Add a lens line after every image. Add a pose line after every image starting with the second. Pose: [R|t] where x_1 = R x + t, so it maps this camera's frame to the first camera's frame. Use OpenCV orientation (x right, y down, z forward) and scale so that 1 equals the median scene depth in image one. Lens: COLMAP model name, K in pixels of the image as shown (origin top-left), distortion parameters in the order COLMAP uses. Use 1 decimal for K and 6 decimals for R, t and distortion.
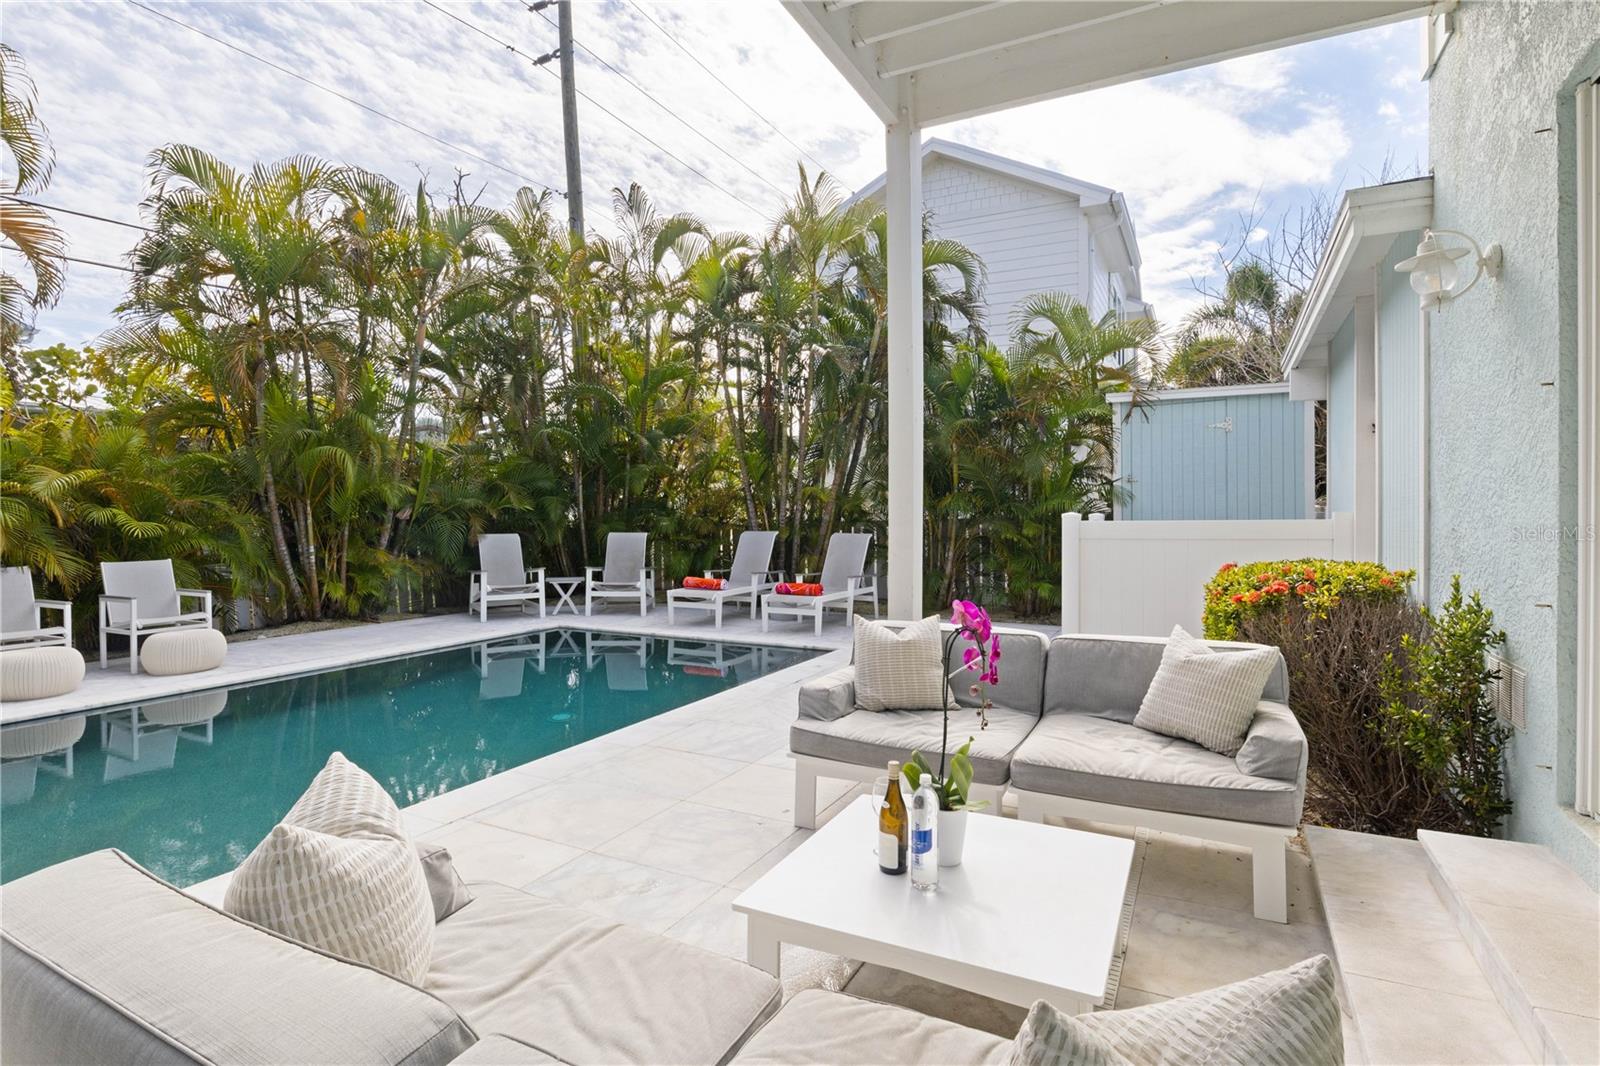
lens RADIAL K [[805.1, 0, 814.9], [0, 805.1, 523.2], [0, 0, 1]] dist [-0.008791, 0.000676]
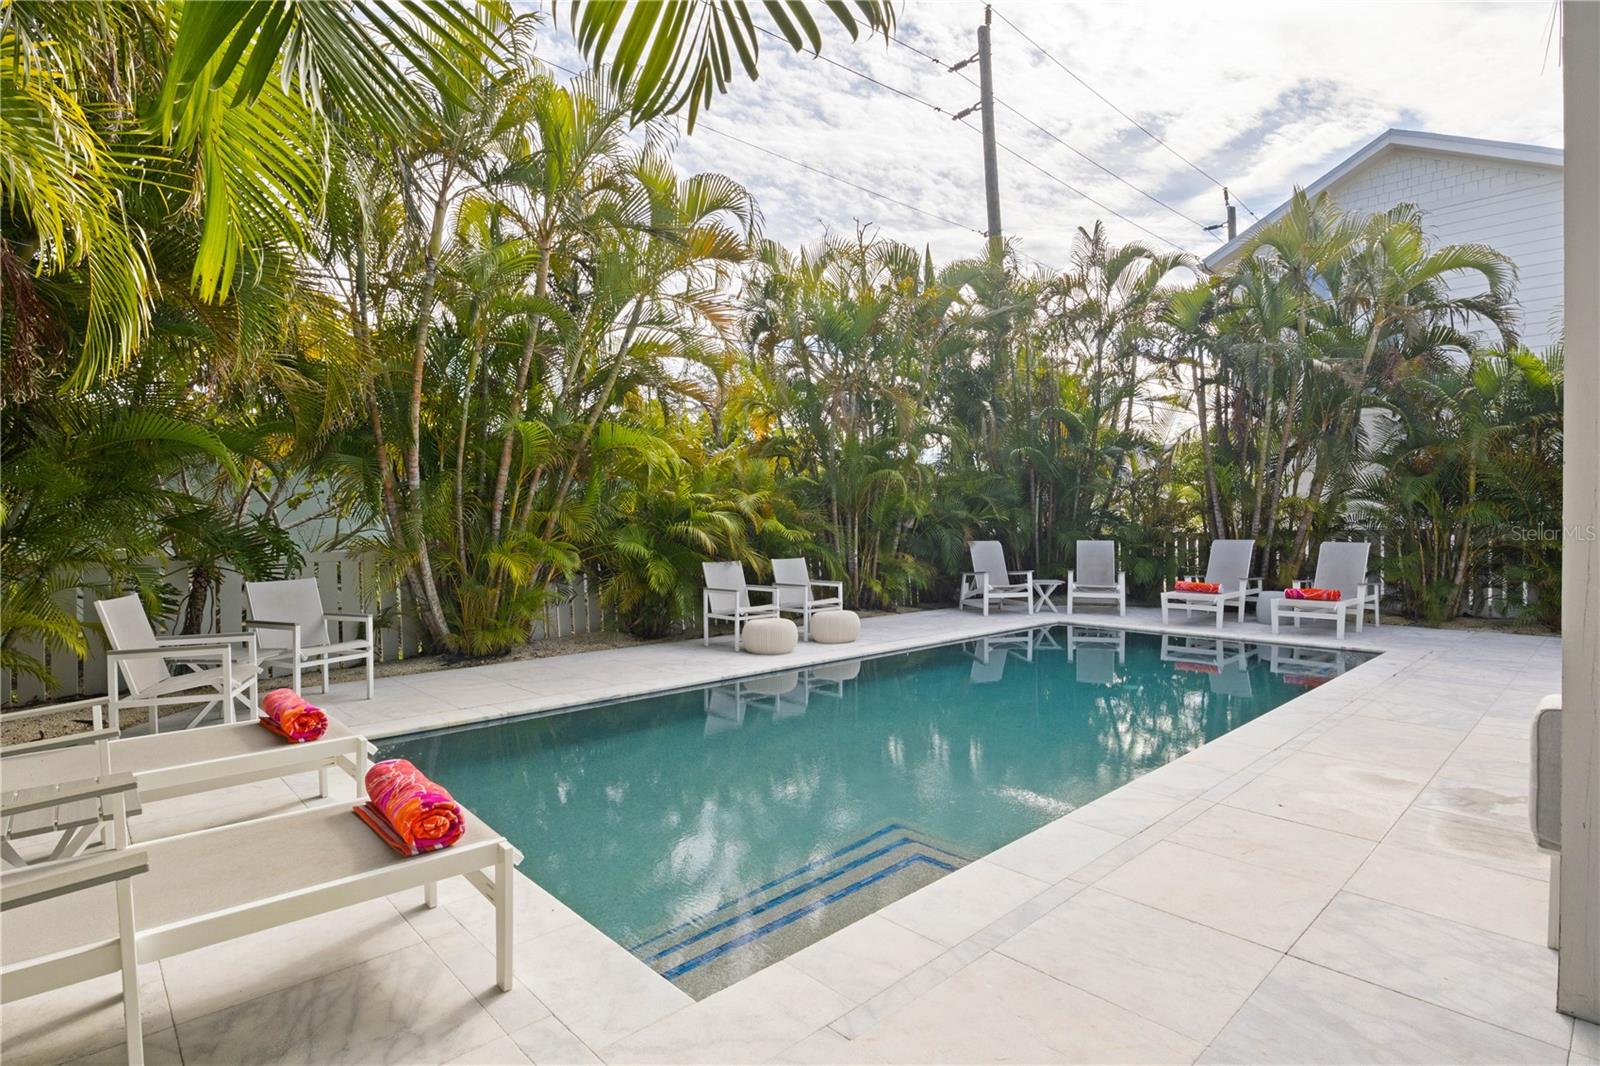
lens RADIAL K [[805.1, 0, 783.4], [0, 805.1, 538.6], [0, 0, 1]] dist [-0.008791, 0.000676]
pose [[0.941617, 0.004836, -0.336653, -0.278694], [-0.002425, 0.999968, 0.007582, 0.001917], [0.336679, -0.006323, 0.941598, -0.190117]]
